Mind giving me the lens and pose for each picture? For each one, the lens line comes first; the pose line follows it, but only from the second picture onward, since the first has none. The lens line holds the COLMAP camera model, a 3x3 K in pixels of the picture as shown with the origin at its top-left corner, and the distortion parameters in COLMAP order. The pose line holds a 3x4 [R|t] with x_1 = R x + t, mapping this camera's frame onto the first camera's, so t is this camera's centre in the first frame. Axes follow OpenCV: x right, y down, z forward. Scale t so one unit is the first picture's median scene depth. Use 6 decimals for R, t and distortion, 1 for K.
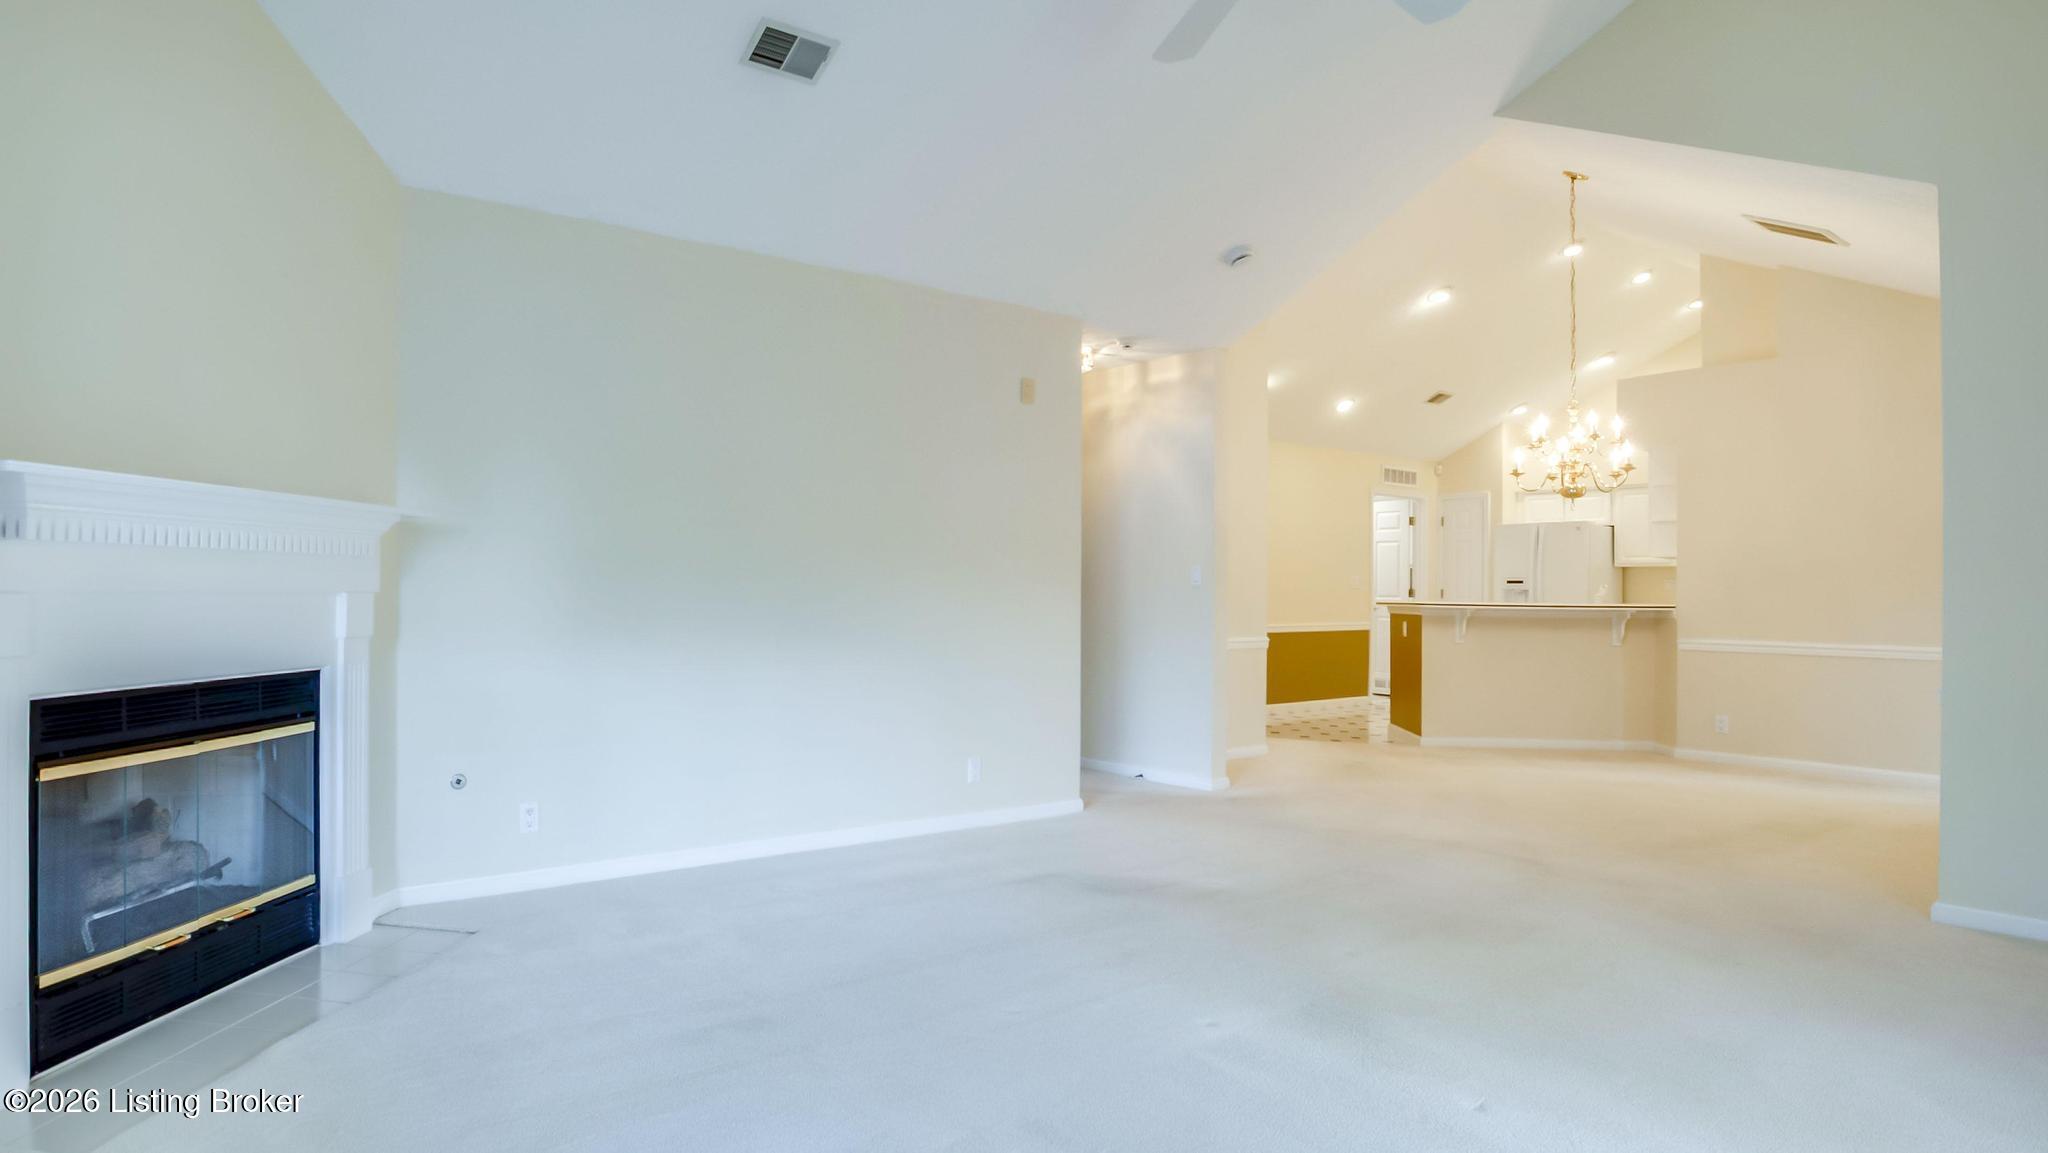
lens RADIAL K [[1092.0, 0, 884.9], [0, 1092.0, 579.7], [0, 0, 1]] dist [-0.044166, 0.016205]
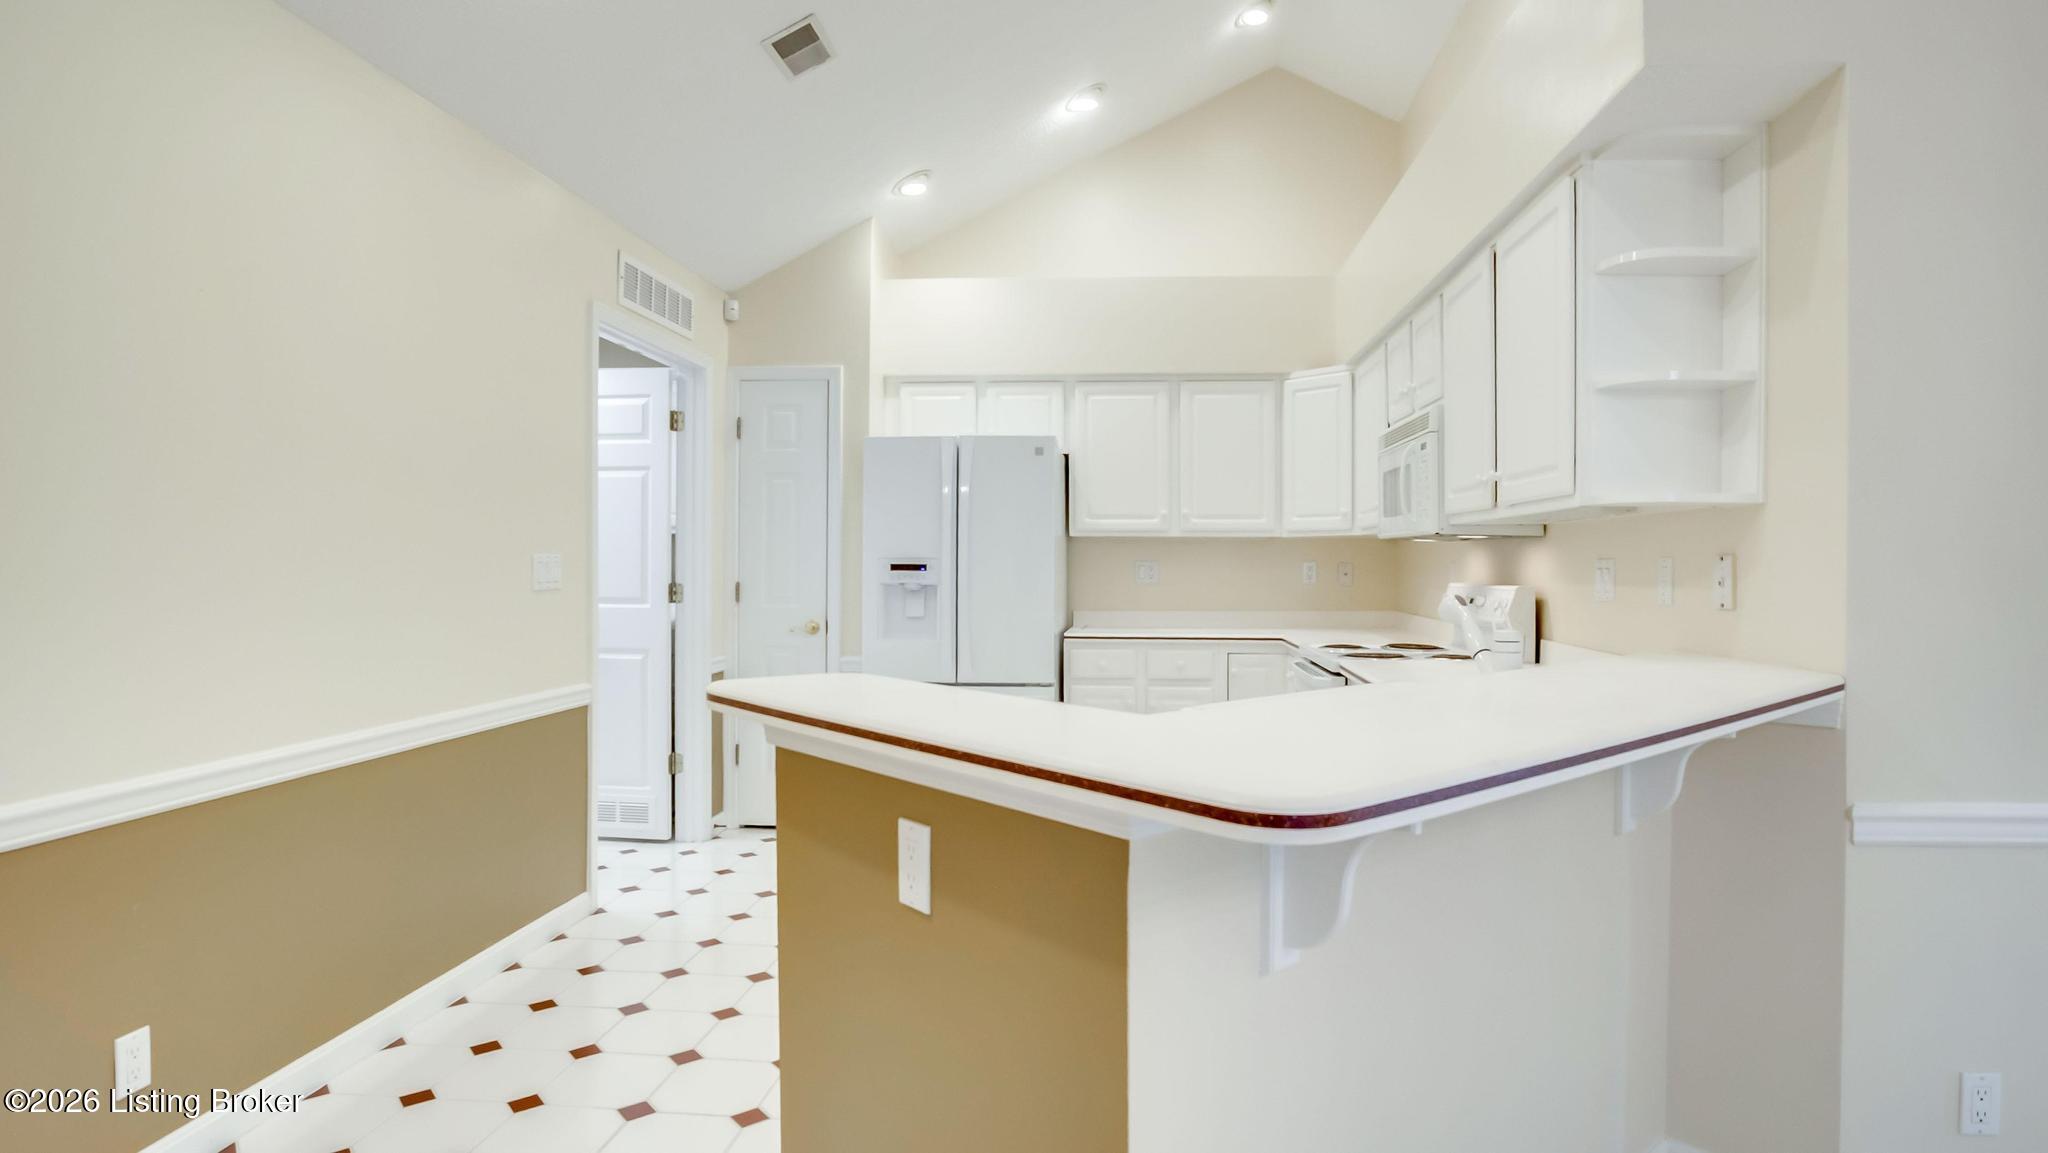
lens RADIAL K [[1092.0, 0, 1070.8], [0, 1092.0, 573.1], [0, 0, 1]] dist [-0.044166, 0.016205]
pose [[0.623812, -0.009975, 0.781511, 0.291903], [-0.006960, 0.999808, 0.018317, -0.004875], [-0.781543, -0.016866, 0.623623, 0.708875]]
